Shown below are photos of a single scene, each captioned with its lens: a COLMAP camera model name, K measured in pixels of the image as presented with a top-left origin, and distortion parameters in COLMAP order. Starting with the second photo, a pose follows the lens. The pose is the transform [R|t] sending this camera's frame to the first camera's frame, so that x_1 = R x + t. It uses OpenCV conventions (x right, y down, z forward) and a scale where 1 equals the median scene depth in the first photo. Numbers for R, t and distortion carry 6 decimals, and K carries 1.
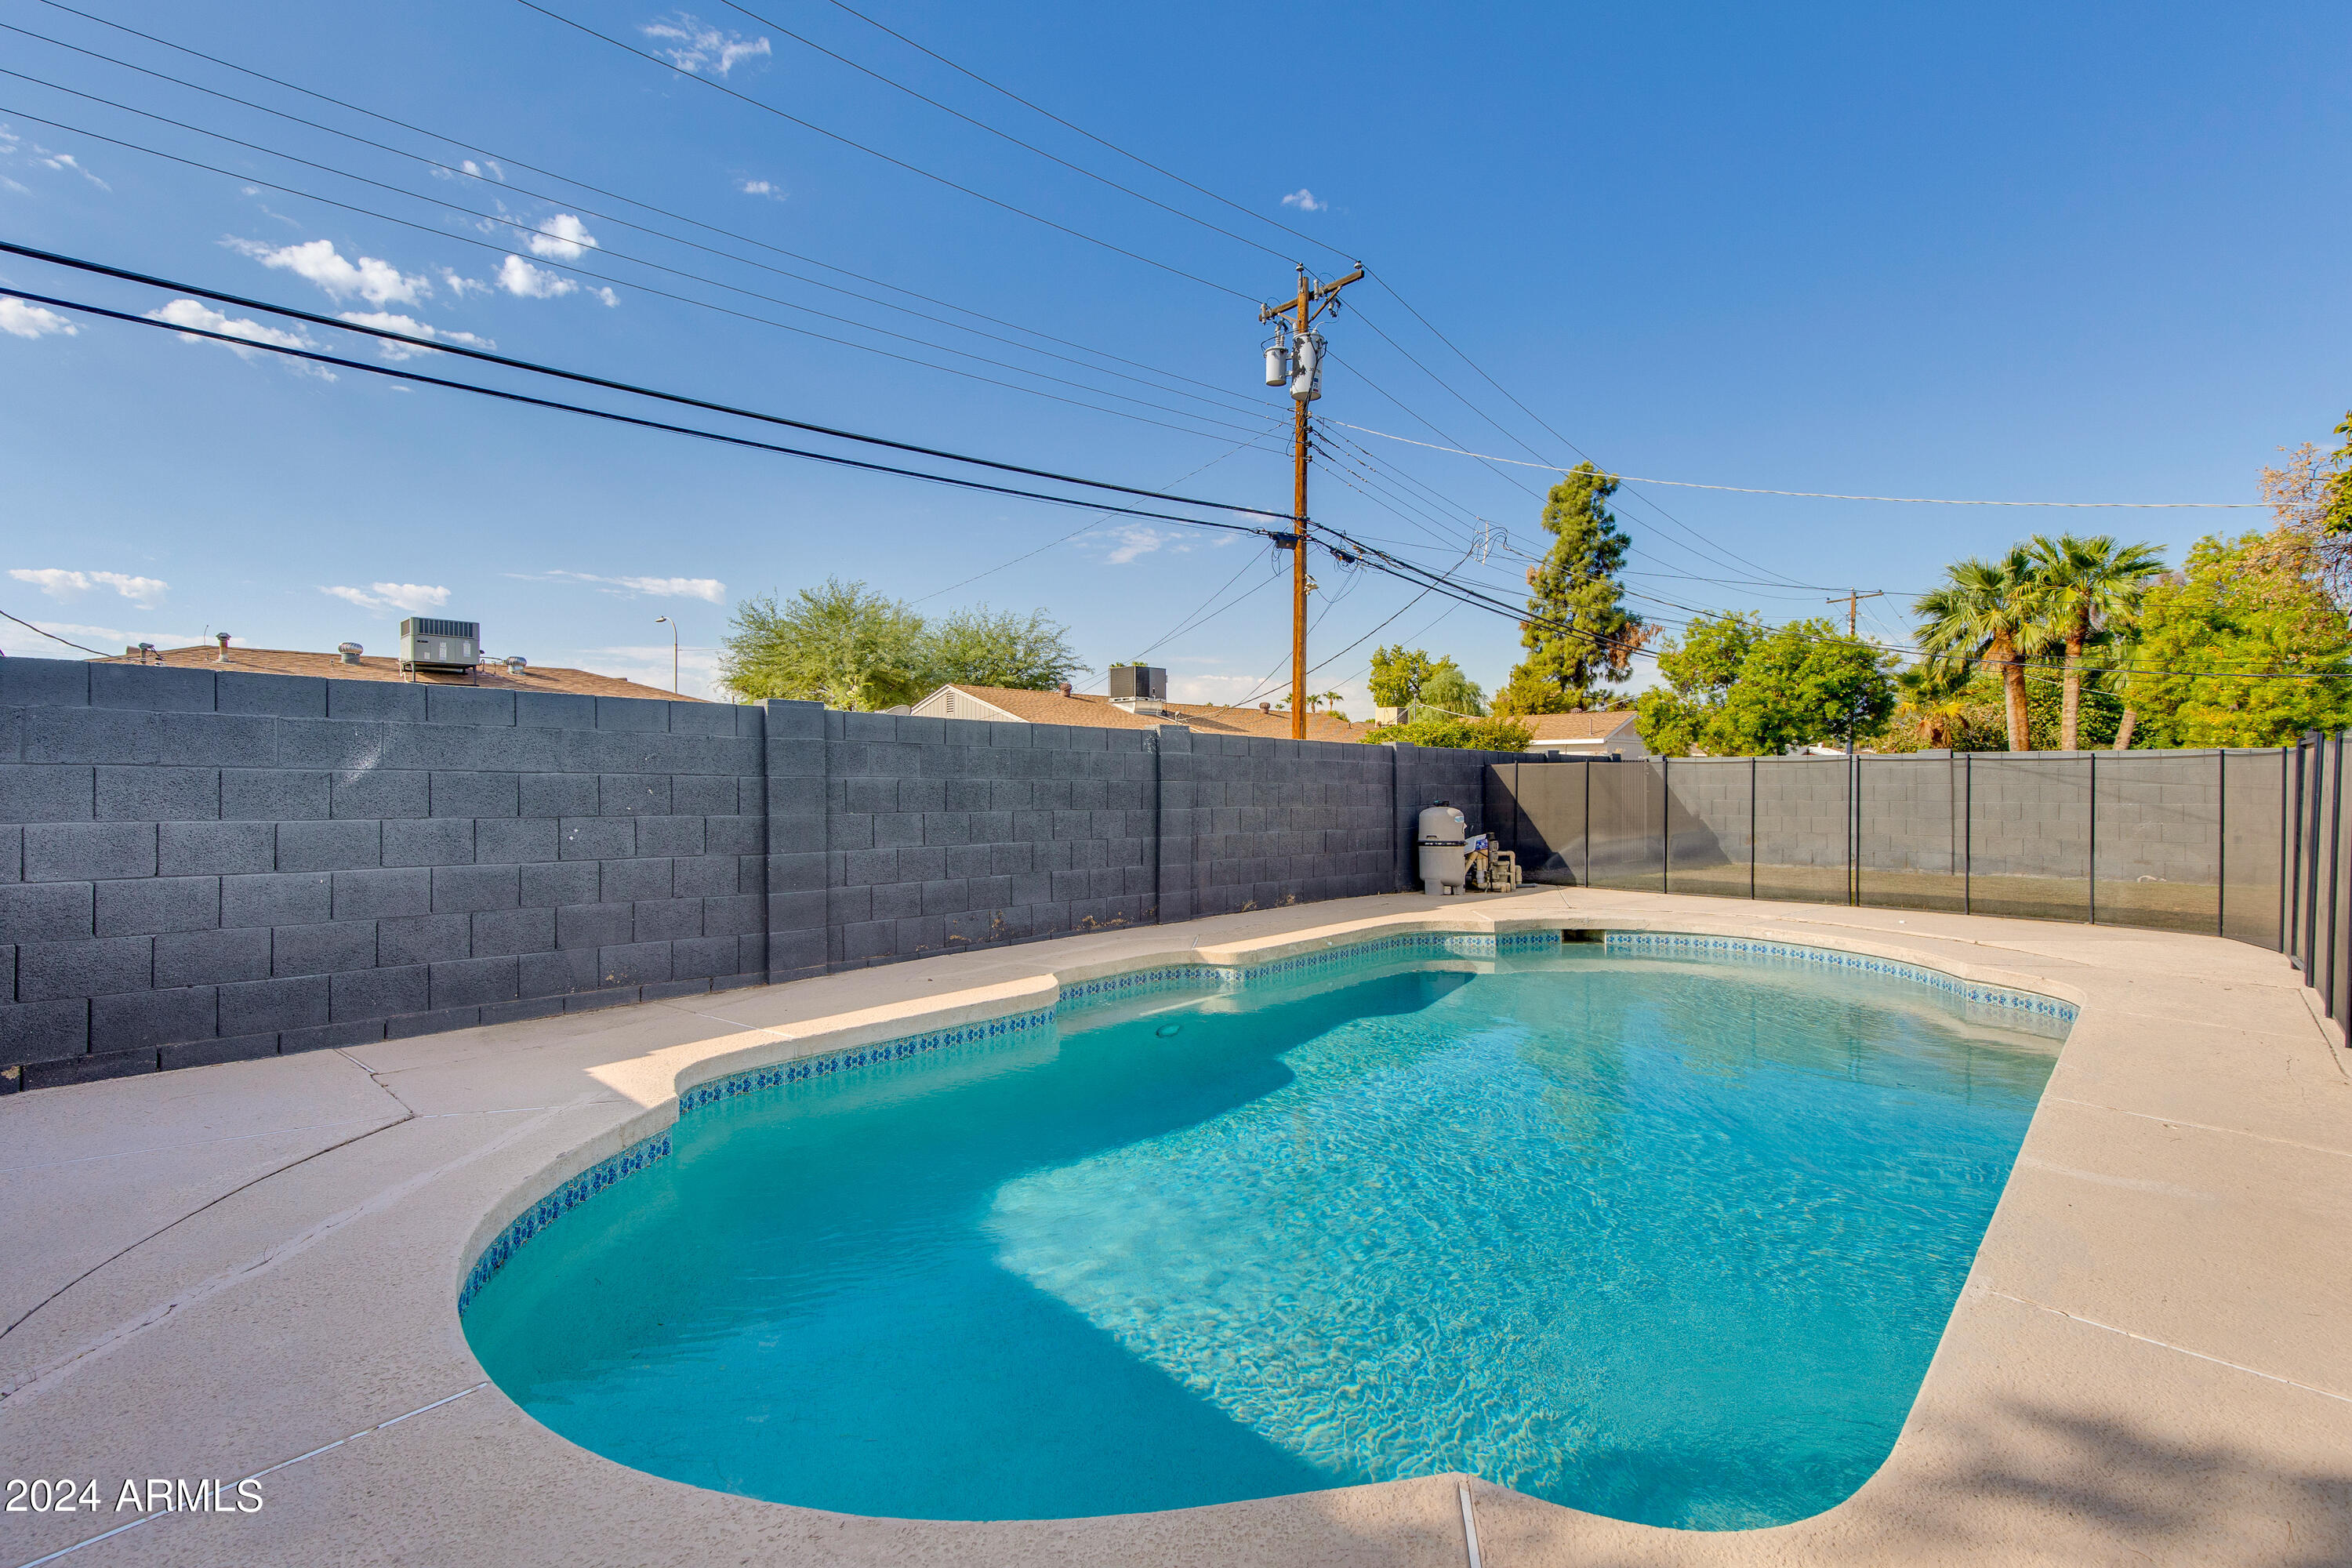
lens RADIAL K [[1061.8, 0, 1183.9], [0, 1061.8, 769.1], [0, 0, 1]] dist [0.001564, 0.000120]
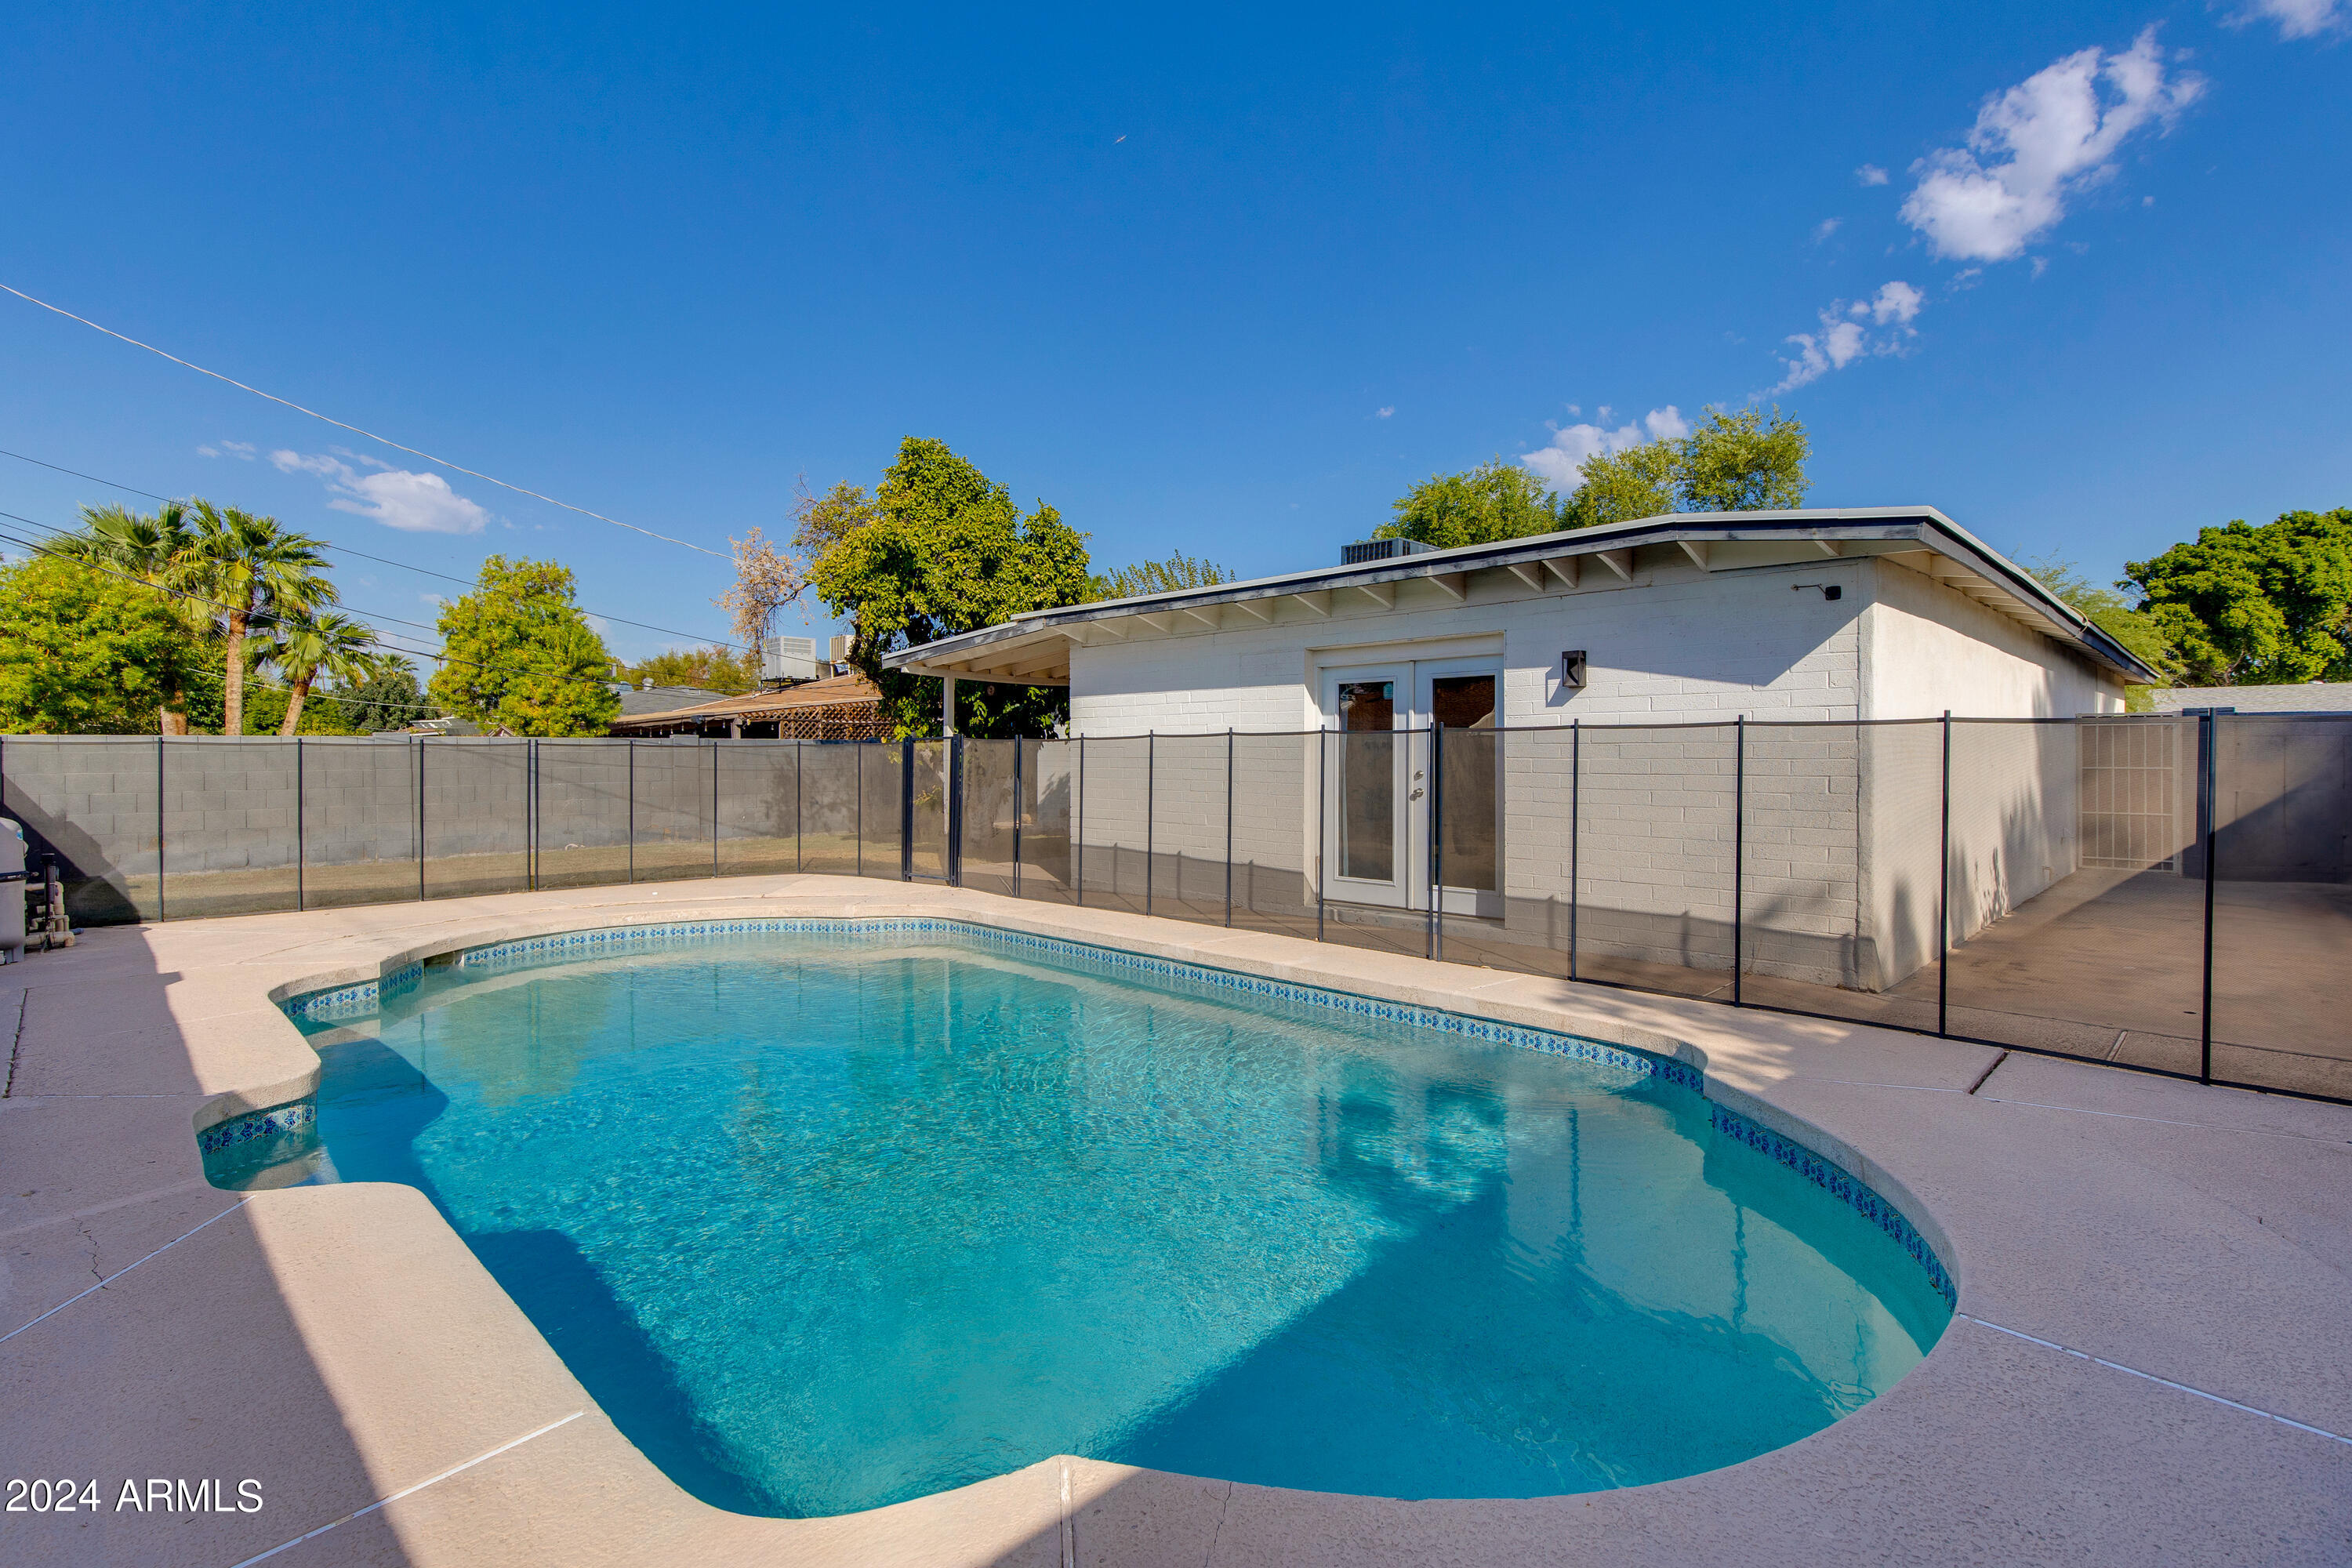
lens RADIAL K [[1158.1, 0, 1109.5], [0, 1158.1, 780.6], [0, 0, 1]] dist [0.000740, 0.000234]
pose [[0.022092, -0.018332, 0.999588, -0.244851], [-0.003603, 0.999824, 0.018416, 0.002420], [-0.999749, -0.004009, 0.022022, 0.251060]]
